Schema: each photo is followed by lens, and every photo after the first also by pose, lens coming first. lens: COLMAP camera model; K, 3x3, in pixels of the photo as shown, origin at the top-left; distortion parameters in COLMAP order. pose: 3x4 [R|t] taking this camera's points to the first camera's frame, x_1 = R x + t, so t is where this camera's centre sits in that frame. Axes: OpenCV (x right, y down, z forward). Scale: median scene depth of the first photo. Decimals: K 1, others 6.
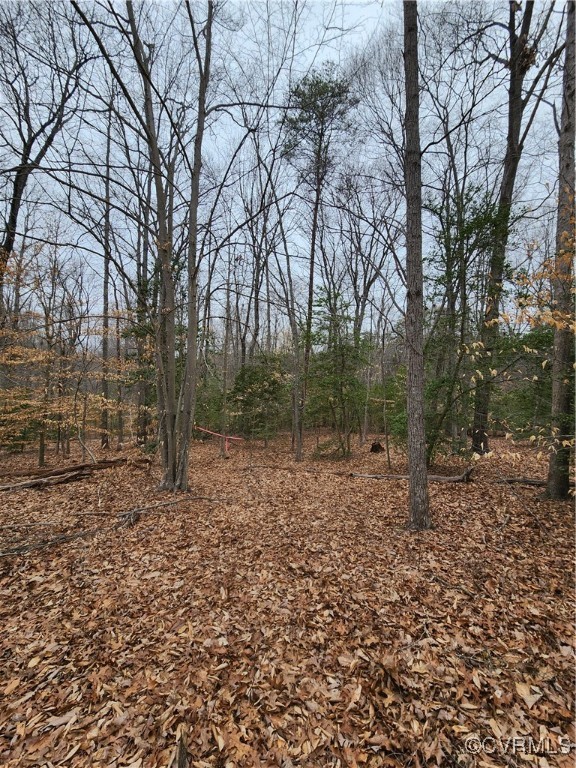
lens RADIAL K [[310.3, 0, 288.9], [0, 310.3, 385.3], [0, 0, 1]] dist [-0.011640, 0.000519]
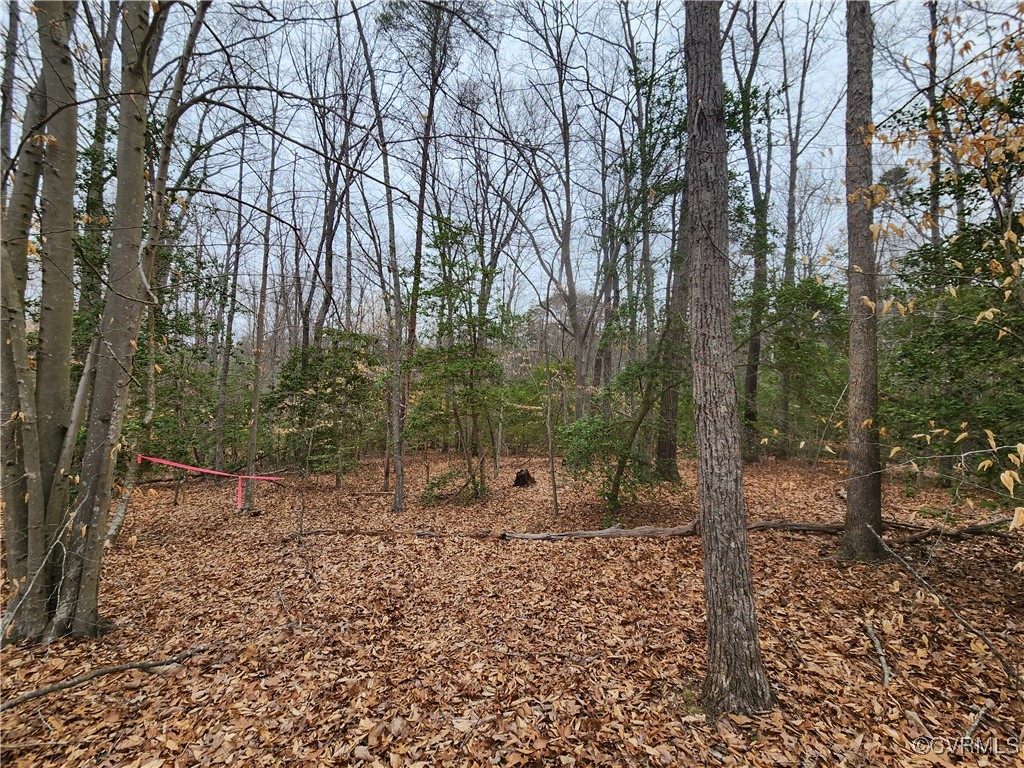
lens RADIAL K [[413.8, 0, 508.0], [0, 413.8, 383.6], [0, 0, 1]] dist [-0.011640, 0.000519]
pose [[0.954911, 0.015142, 0.296506, -0.002950], [-0.007923, 0.999643, -0.025532, 0.021854], [-0.296787, 0.022032, 0.954690, 0.155295]]
